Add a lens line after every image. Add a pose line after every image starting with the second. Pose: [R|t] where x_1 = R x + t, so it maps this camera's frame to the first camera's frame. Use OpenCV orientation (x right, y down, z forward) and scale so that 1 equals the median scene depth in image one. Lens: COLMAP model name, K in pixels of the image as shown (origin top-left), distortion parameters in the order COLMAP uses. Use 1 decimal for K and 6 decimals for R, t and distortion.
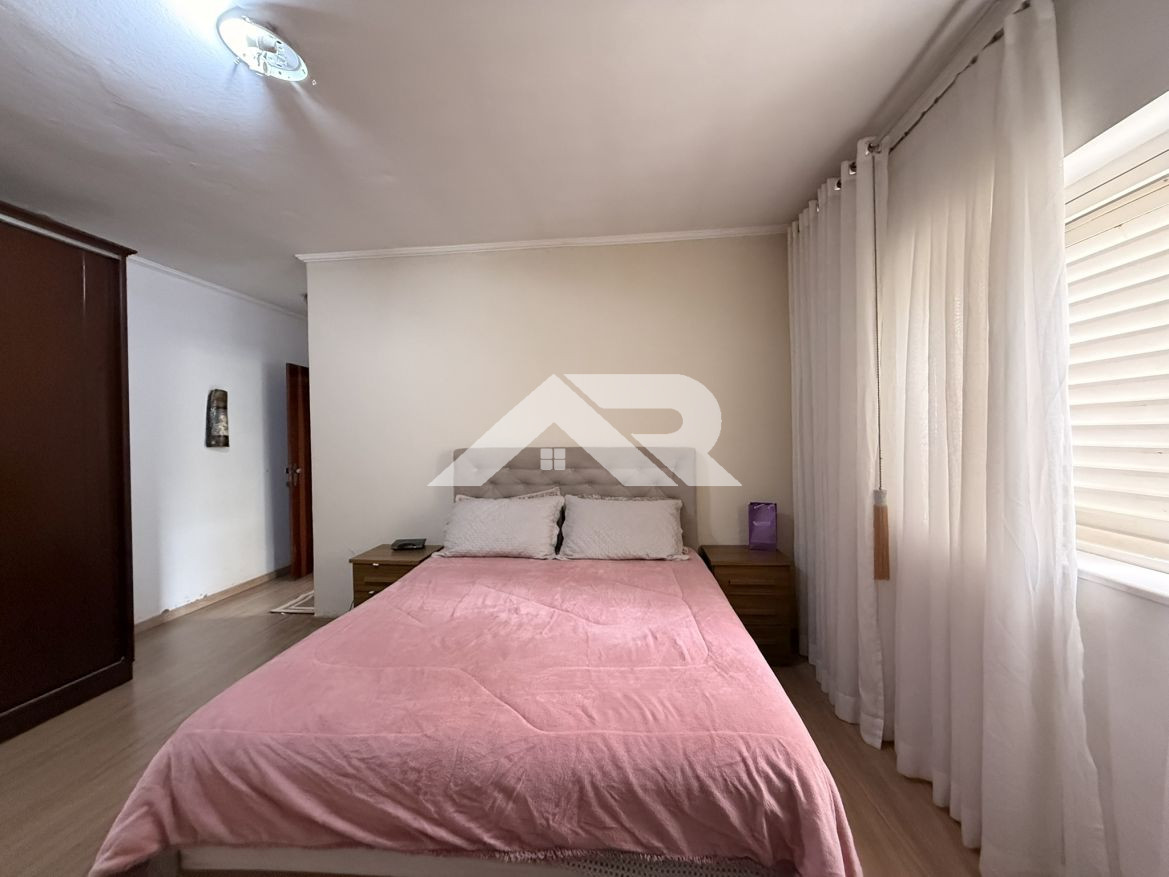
lens RADIAL K [[467.4, 0, 588.0], [0, 467.4, 437.4], [0, 0, 1]] dist [-0.002751, 0.001191]
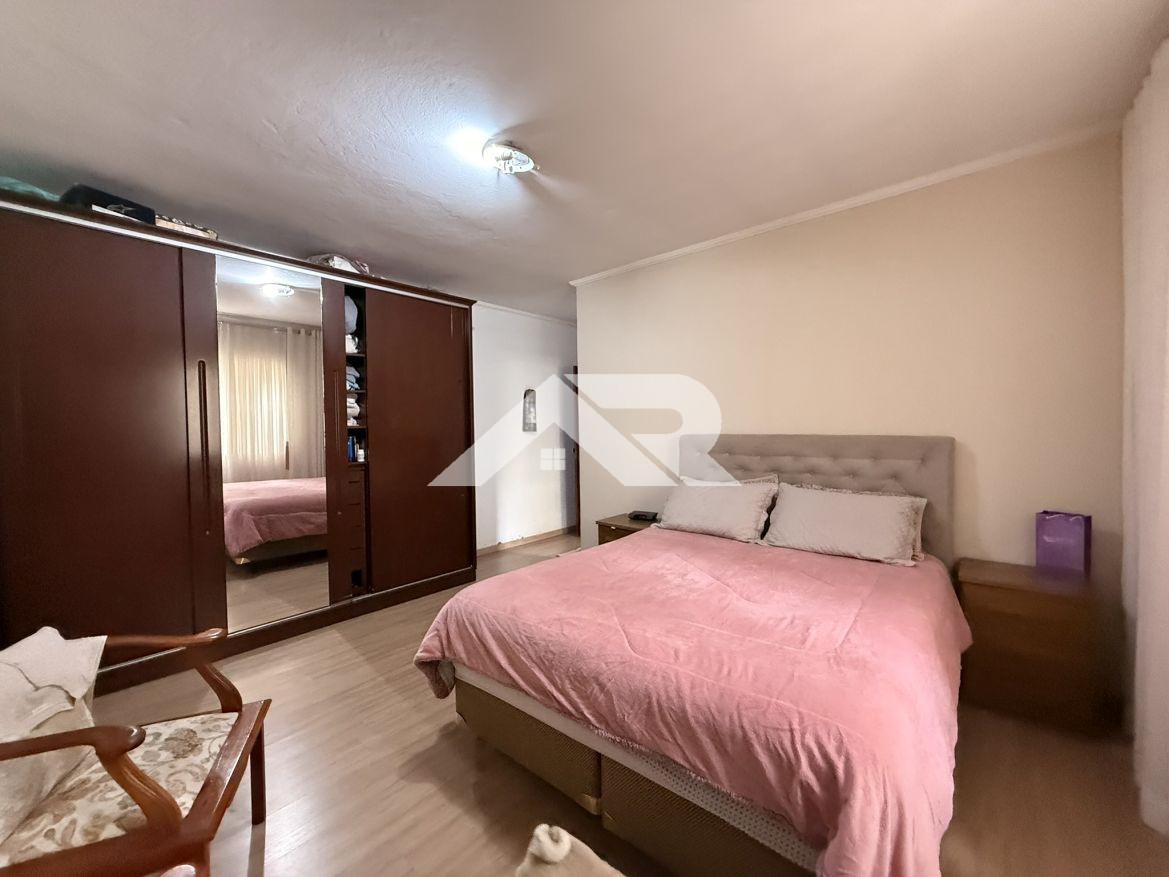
lens RADIAL K [[467.4, 0, 583.8], [0, 467.4, 436.8], [0, 0, 1]] dist [-0.002751, 0.001191]
pose [[0.813691, 0.015657, -0.581087, 0.279963], [-0.001410, 0.999687, 0.024961, 0.004731], [0.581297, -0.019491, 0.813458, -0.054351]]
